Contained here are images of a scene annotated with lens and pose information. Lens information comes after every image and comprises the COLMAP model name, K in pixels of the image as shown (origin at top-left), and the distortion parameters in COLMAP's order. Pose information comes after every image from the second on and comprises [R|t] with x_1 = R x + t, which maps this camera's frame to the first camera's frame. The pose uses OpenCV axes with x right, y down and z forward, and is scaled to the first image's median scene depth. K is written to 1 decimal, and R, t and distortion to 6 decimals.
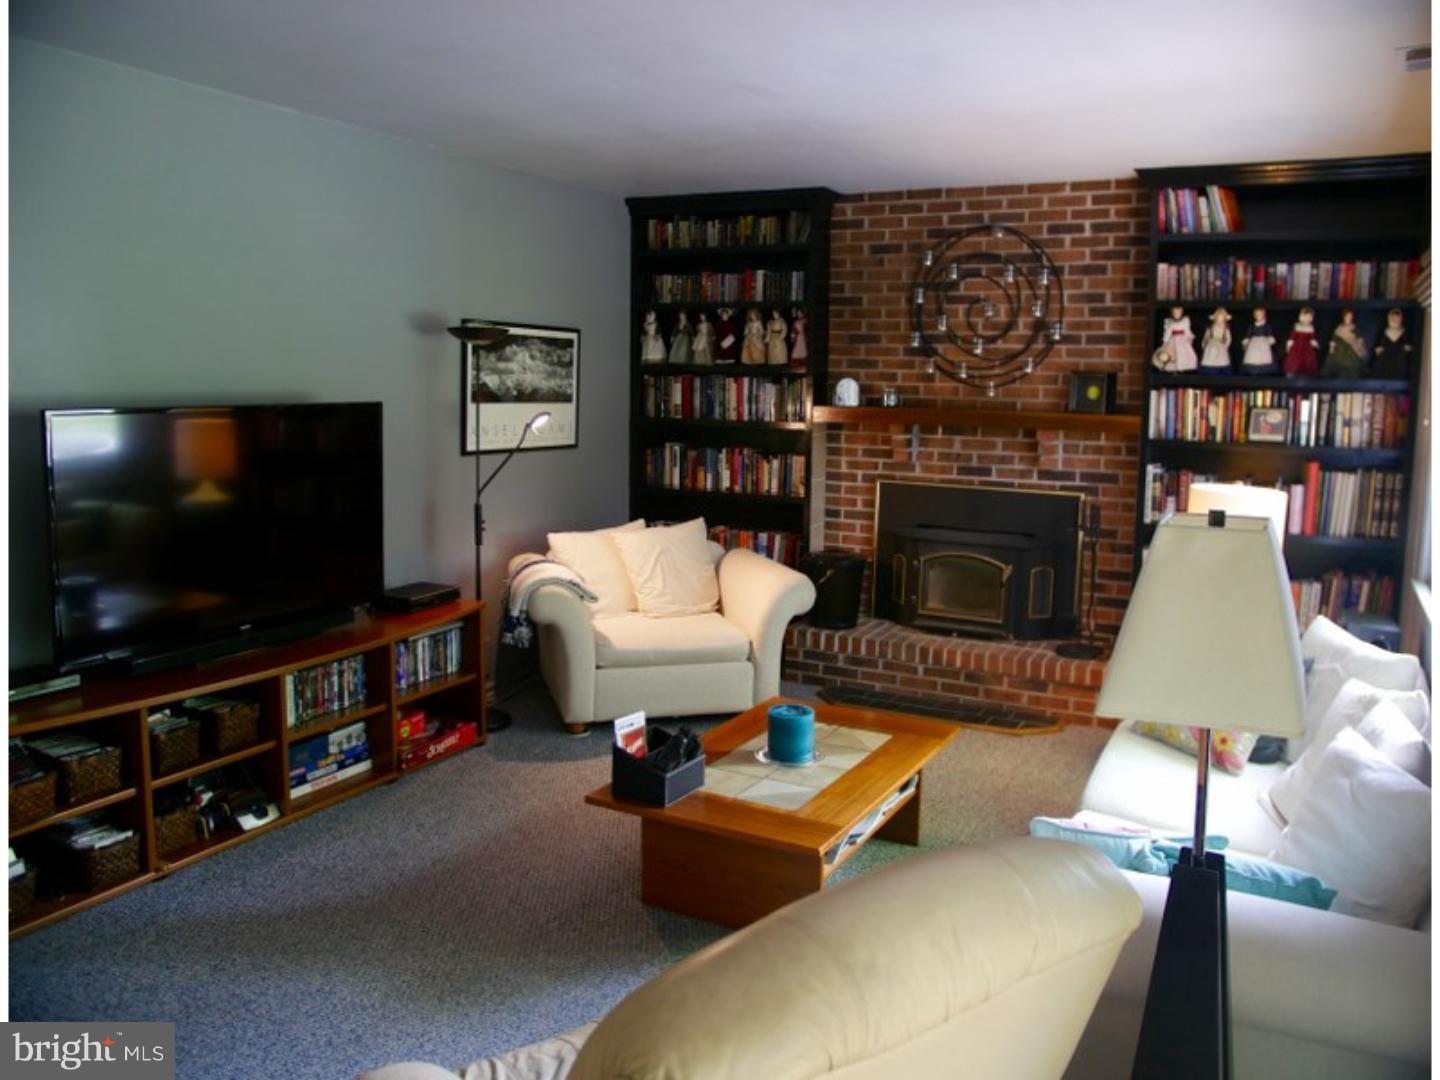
lens RADIAL K [[1140.9, 0, 718.8], [0, 1140.9, 527.1], [0, 0, 1]] dist [-0.117323, 0.105827]
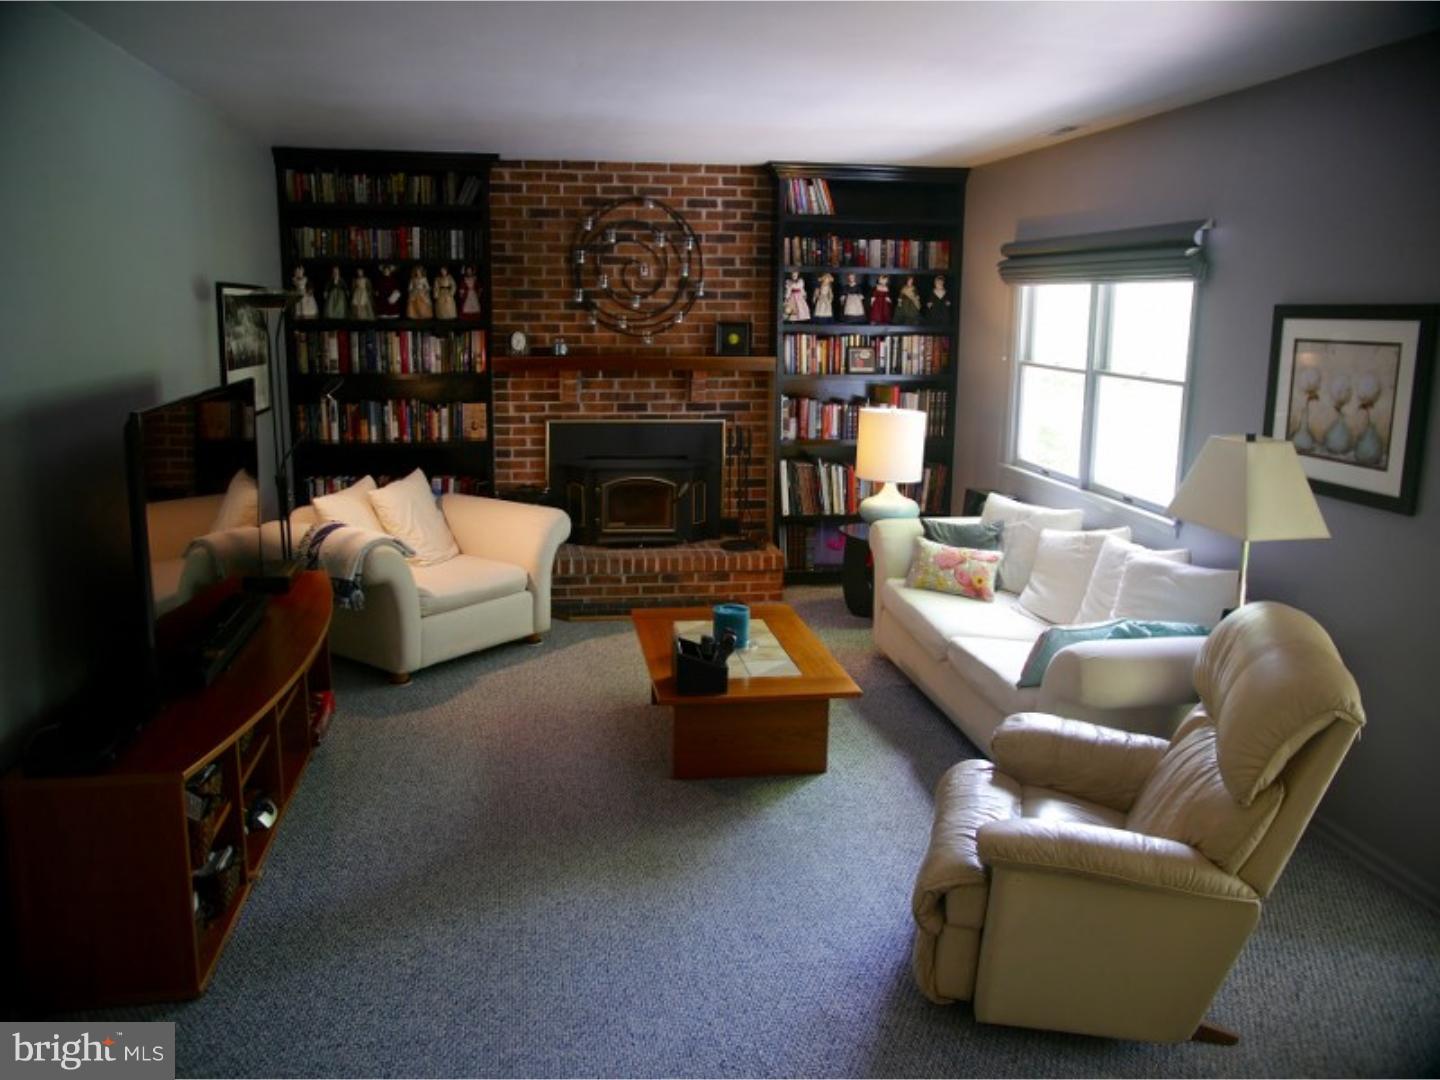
lens RADIAL K [[1142.9, 0, 720.0], [0, 1142.9, 540.0], [0, 0, 1]] dist [-0.081758, 0.086397]
pose [[0.798685, -0.130302, 0.587473, -0.425671], [0.081758, 0.990719, 0.108591, -0.034788], [-0.596170, -0.038700, 0.801925, -0.013016]]
